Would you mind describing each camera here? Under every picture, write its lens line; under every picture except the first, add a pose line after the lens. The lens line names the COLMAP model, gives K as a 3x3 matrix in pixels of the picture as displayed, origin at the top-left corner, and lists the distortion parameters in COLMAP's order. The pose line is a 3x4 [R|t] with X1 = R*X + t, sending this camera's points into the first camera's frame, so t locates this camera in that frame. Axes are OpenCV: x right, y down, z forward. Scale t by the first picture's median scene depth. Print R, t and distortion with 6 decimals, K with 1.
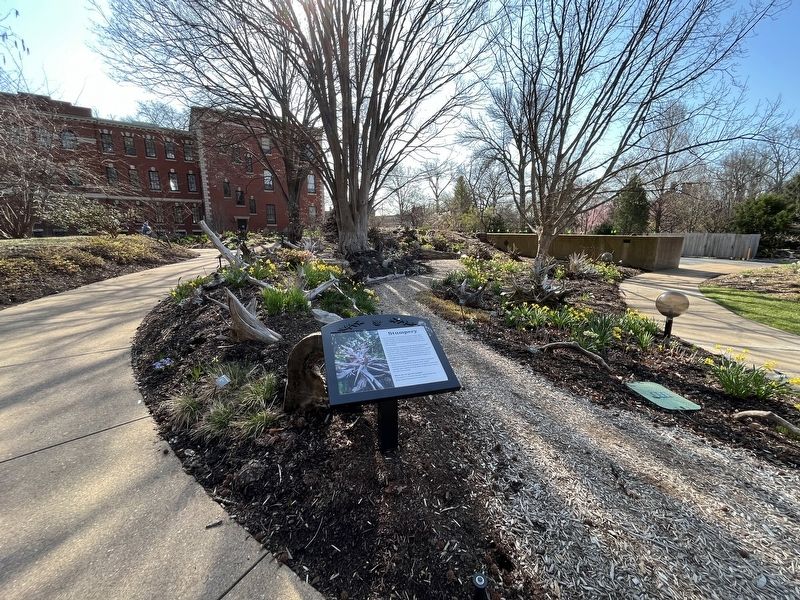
lens RADIAL K [[323.9, 0, 401.7], [0, 323.9, 299.3], [0, 0, 1]] dist [-0.002729, -0.000320]
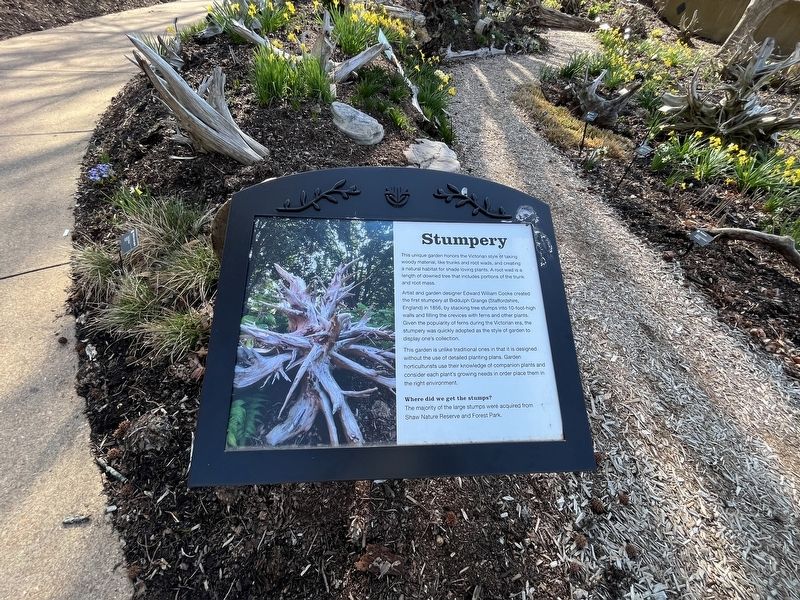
lens RADIAL K [[323.9, 0, 401.0], [0, 323.9, 300.0], [0, 0, 1]] dist [-0.002729, -0.000320]
pose [[0.967895, 0.214232, -0.131469, -0.002020], [-0.105431, 0.820827, 0.561363, -0.018528], [0.228175, -0.529479, 0.817061, 0.388078]]
